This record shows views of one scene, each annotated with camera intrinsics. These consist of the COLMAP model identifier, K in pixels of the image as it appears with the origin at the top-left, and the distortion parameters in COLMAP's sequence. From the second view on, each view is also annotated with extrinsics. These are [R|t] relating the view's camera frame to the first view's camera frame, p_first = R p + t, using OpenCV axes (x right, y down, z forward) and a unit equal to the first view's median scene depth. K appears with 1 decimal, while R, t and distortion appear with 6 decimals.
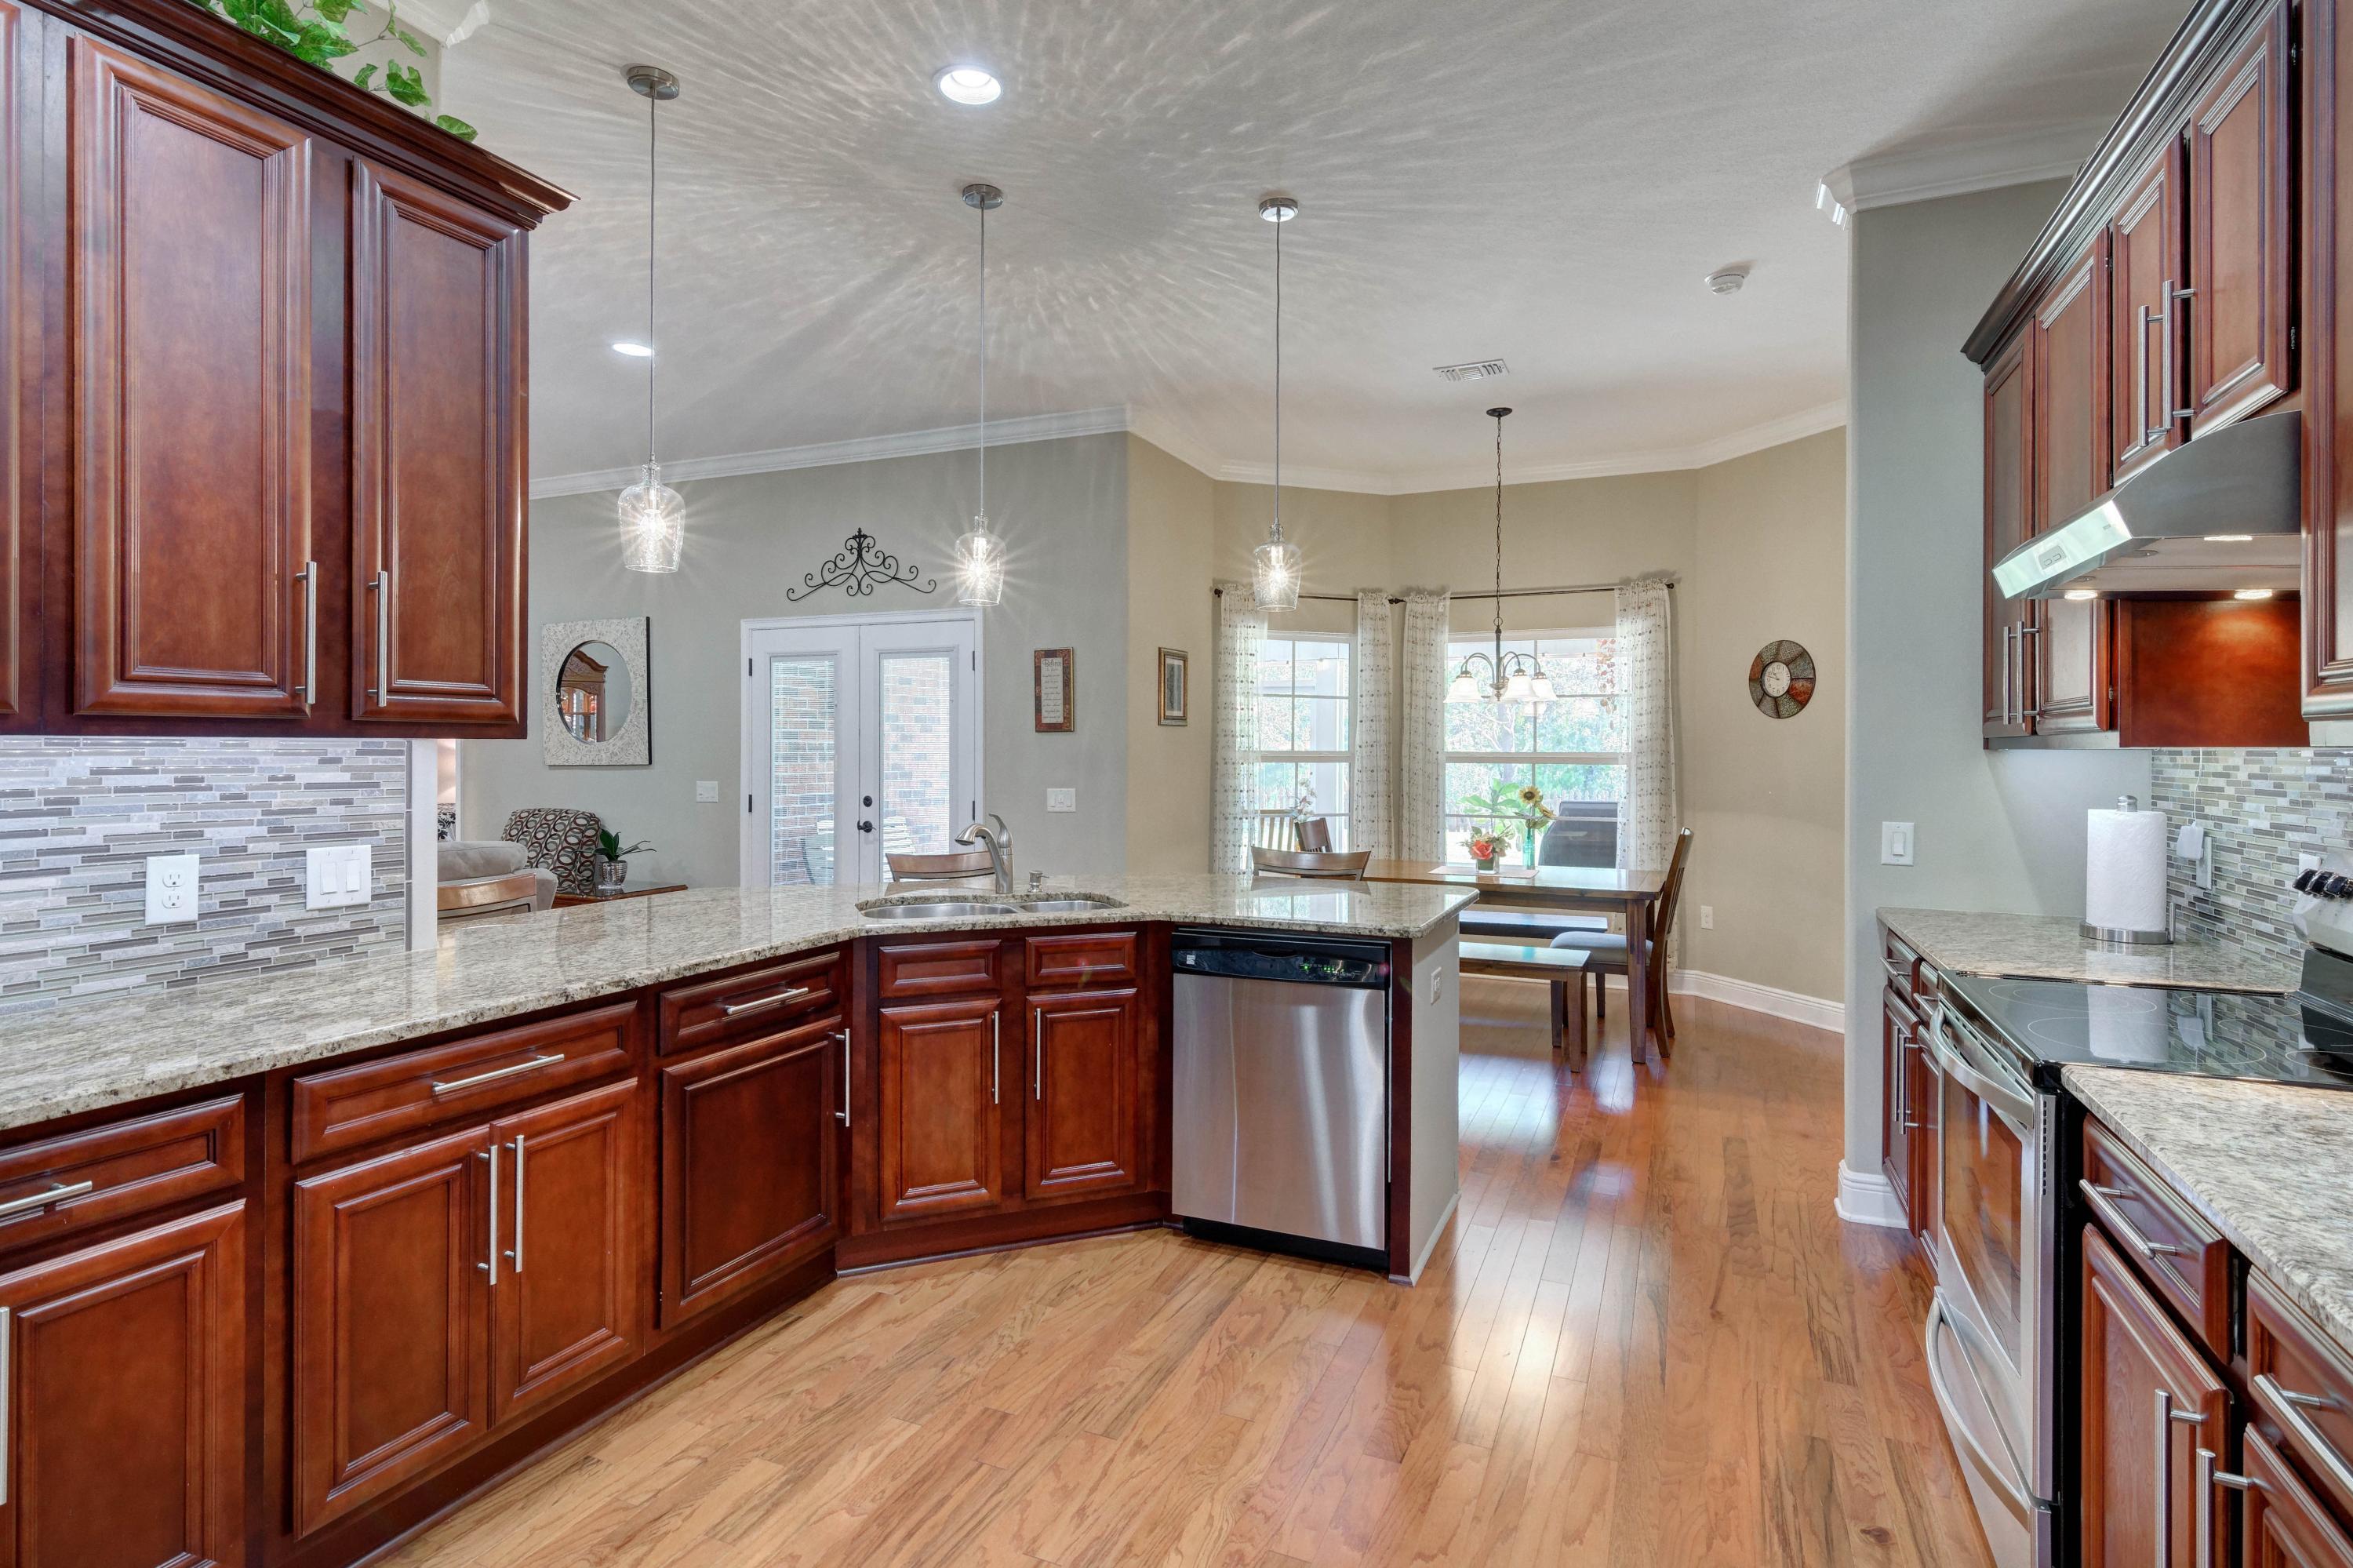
lens RADIAL K [[1153.8, 0, 1183.6], [0, 1153.8, 749.9], [0, 0, 1]] dist [0.001611, -0.000026]
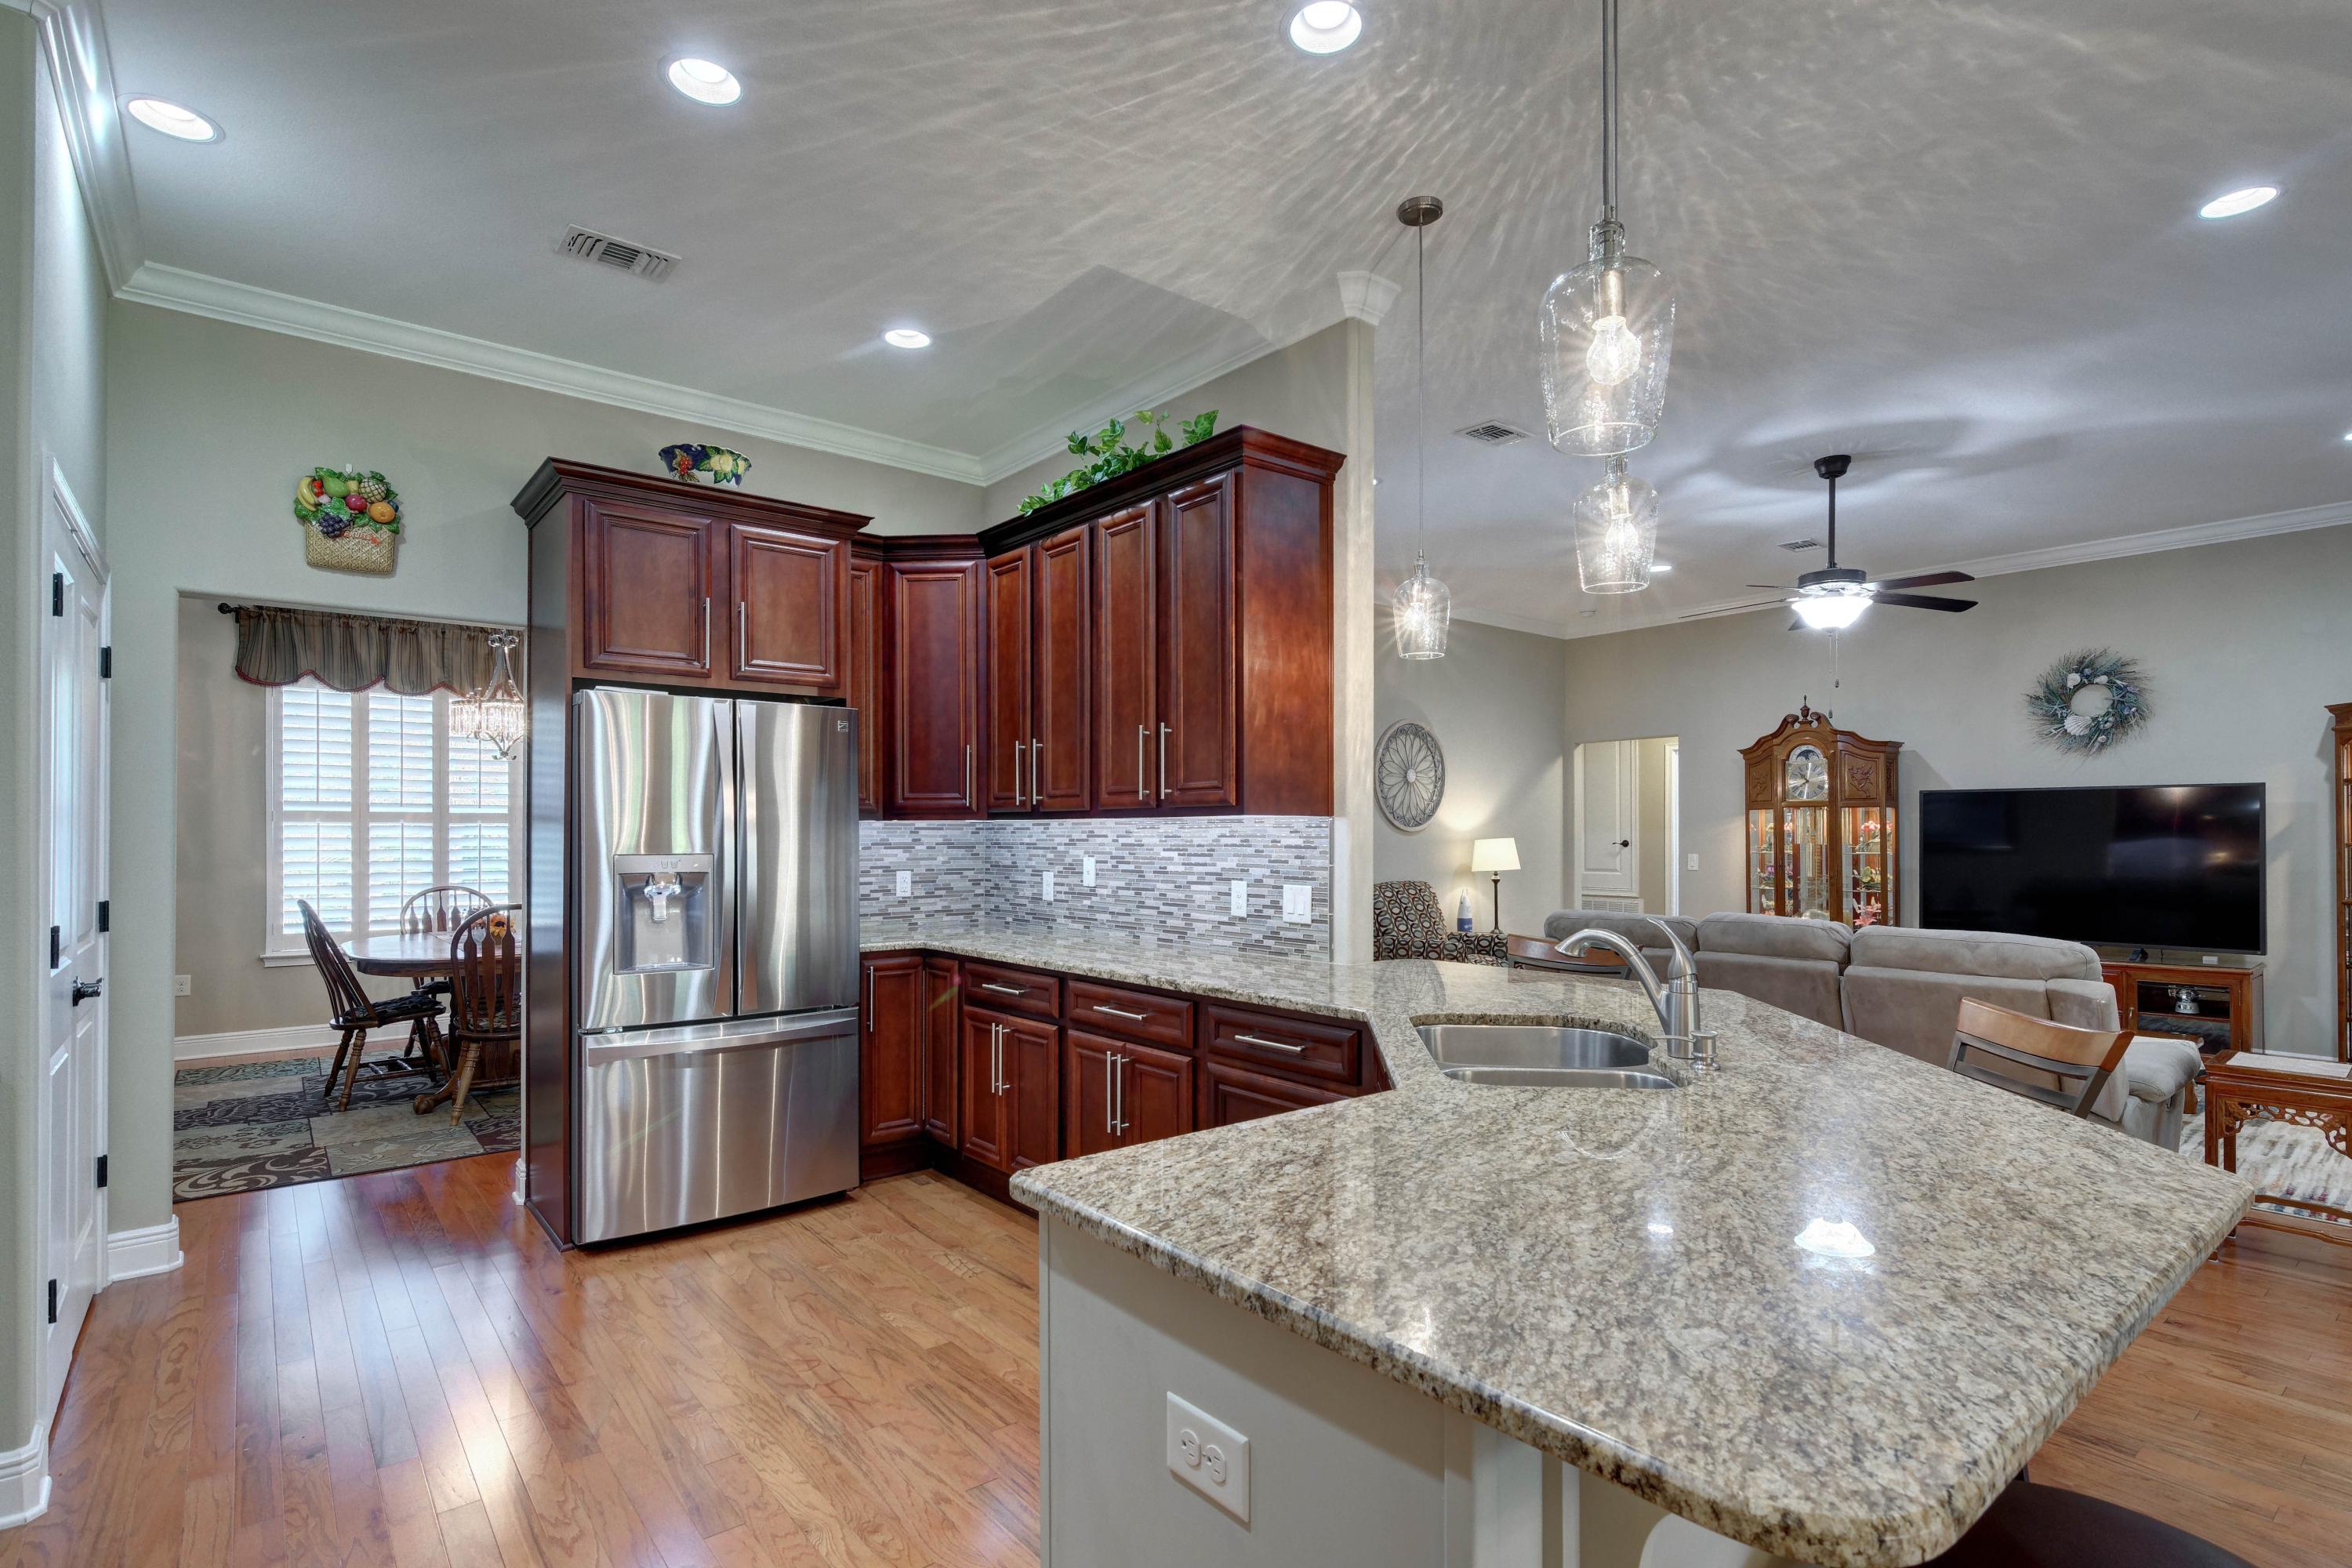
lens RADIAL K [[1130.7, 0, 1183.4], [0, 1130.7, 827.0], [0, 0, 1]] dist [0.002398, -0.000408]
pose [[-0.451963, -0.008884, -0.891993, 0.518366], [-0.001890, 0.999958, -0.009002, 0.012825], [0.892035, -0.002382, -0.451960, 1.120174]]
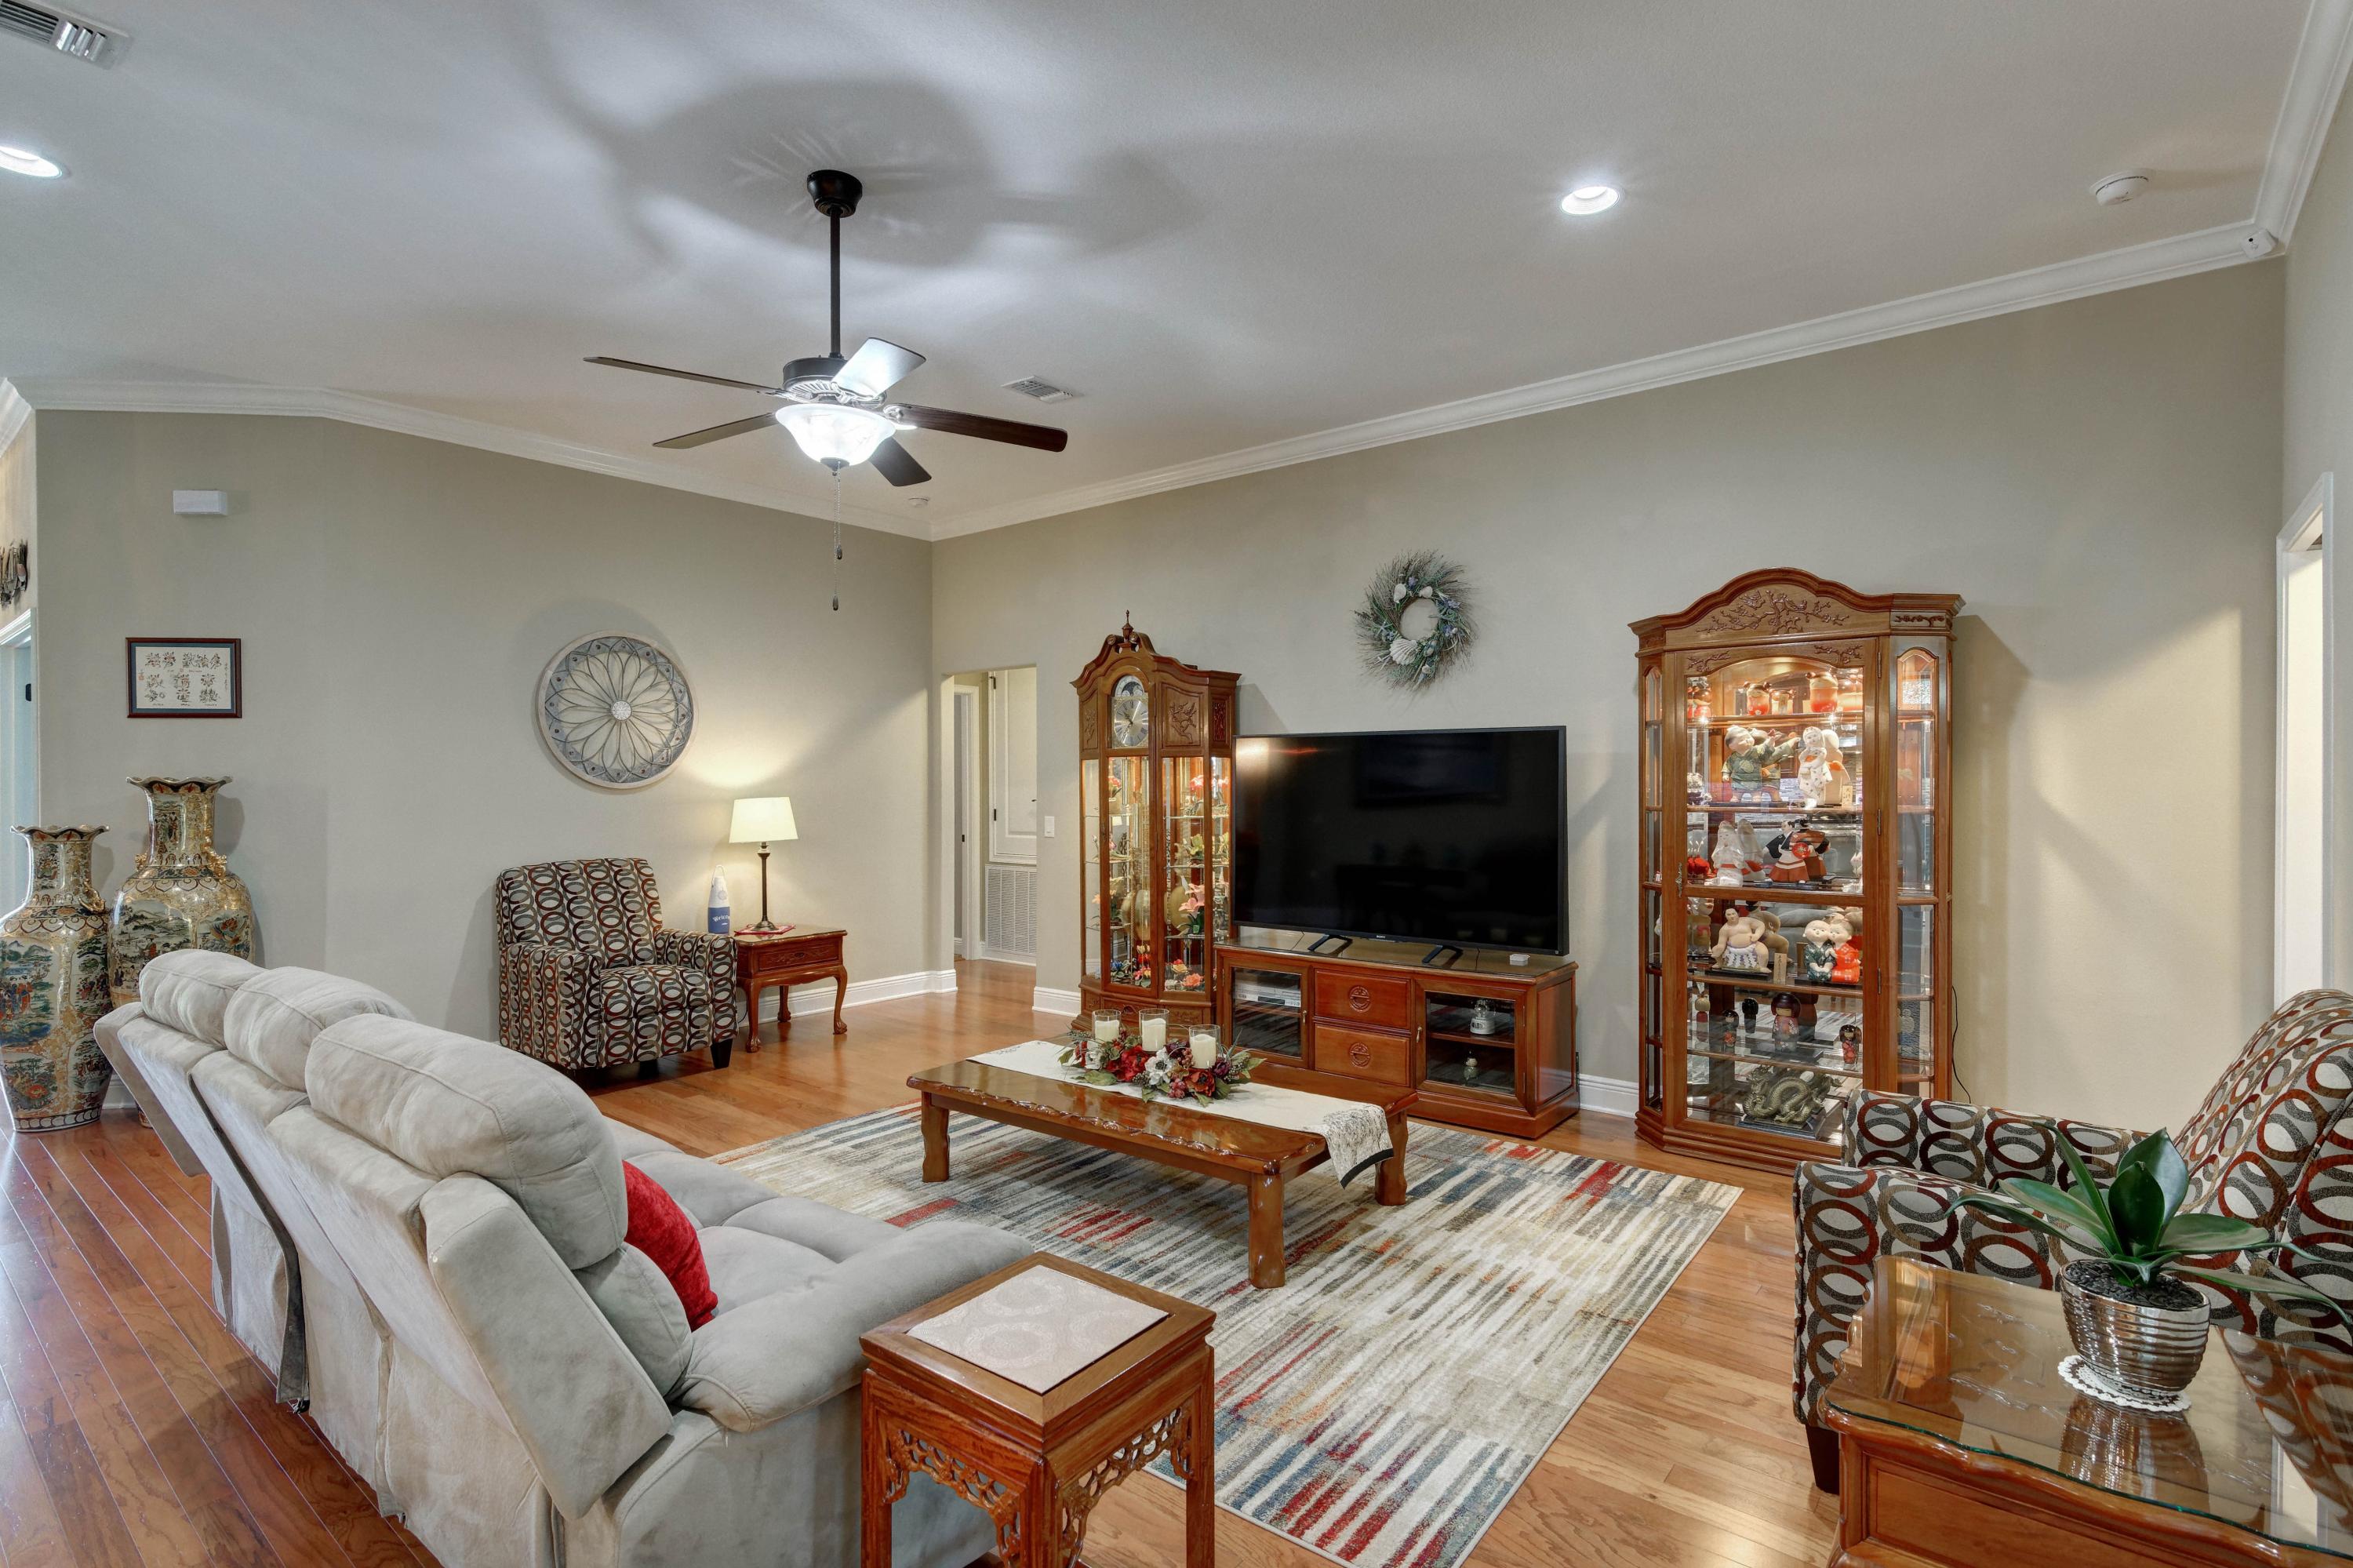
lens RADIAL K [[1123.6, 0, 1176.5], [0, 1123.6, 784.0], [0, 0, 1]] dist [0.001767, -0.000104]
pose [[-0.259885, -0.002812, -0.965635, -0.451270], [-0.000653, 0.999996, -0.002736, -0.003618], [0.965639, -0.000081, -0.259886, 1.742343]]
